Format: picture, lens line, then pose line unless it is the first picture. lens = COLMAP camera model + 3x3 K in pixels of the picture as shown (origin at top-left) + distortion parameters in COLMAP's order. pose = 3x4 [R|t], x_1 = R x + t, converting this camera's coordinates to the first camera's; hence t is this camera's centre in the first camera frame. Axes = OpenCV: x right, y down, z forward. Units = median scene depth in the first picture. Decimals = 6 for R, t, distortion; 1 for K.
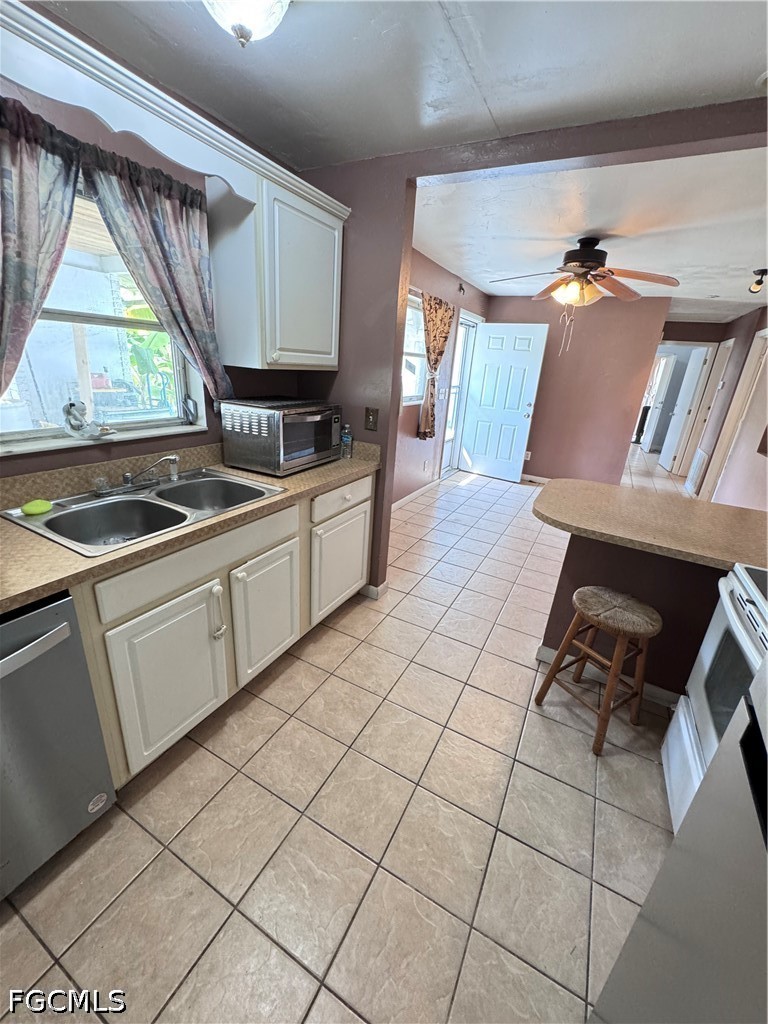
lens RADIAL K [[412.8, 0, 381.4], [0, 412.8, 509.4], [0, 0, 1]] dist [0.000512, 0.000009]
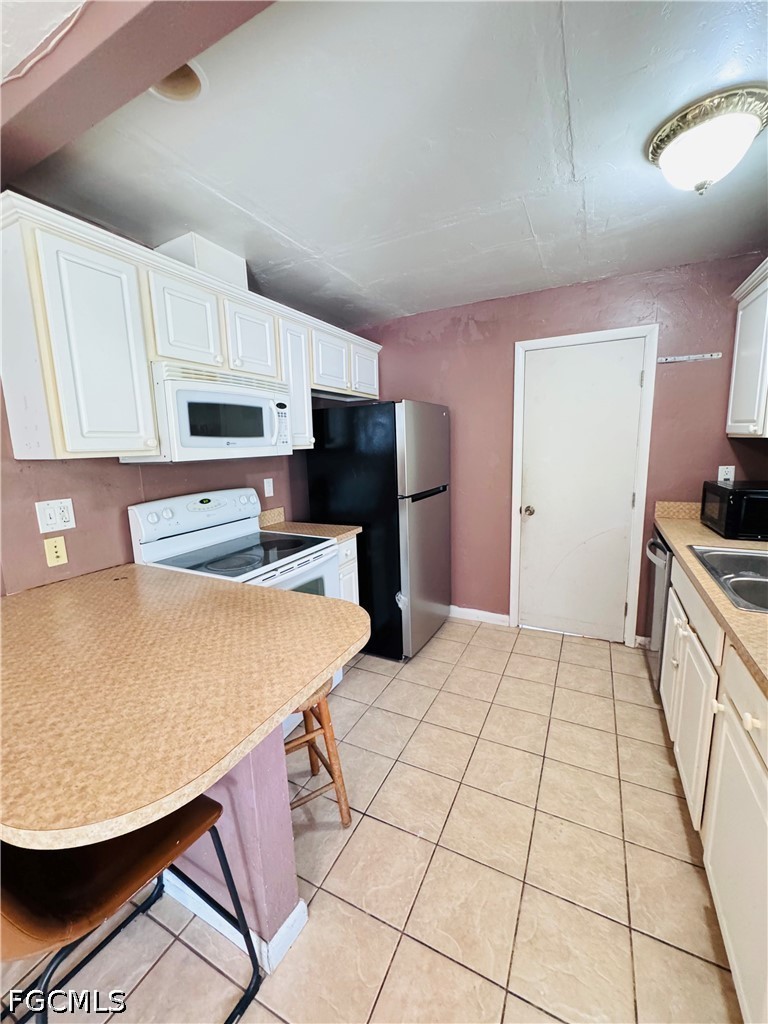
lens RADIAL K [[412.8, 0, 380.6], [0, 412.8, 512.3], [0, 0, 1]] dist [0.000512, 0.000009]
pose [[-0.998943, -0.037194, -0.027016, 0.345165], [-0.045635, 0.873171, 0.485272, -0.434317], [0.005541, 0.485992, -0.873946, 1.353962]]
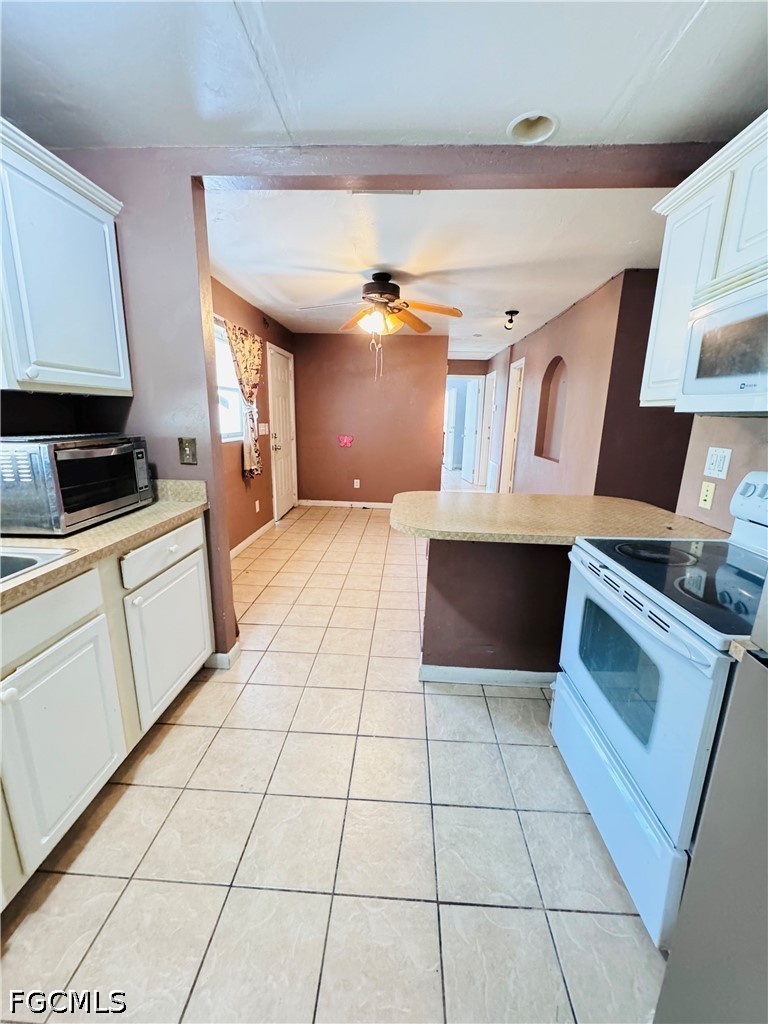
lens RADIAL K [[412.8, 0, 384.2], [0, 412.8, 510.7], [0, 0, 1]] dist [0.000512, 0.000009]
pose [[0.902422, -0.145334, 0.405602, -0.025988], [0.184637, 0.981017, -0.059284, 0.022425], [-0.389287, 0.128388, 0.912125, 0.127257]]
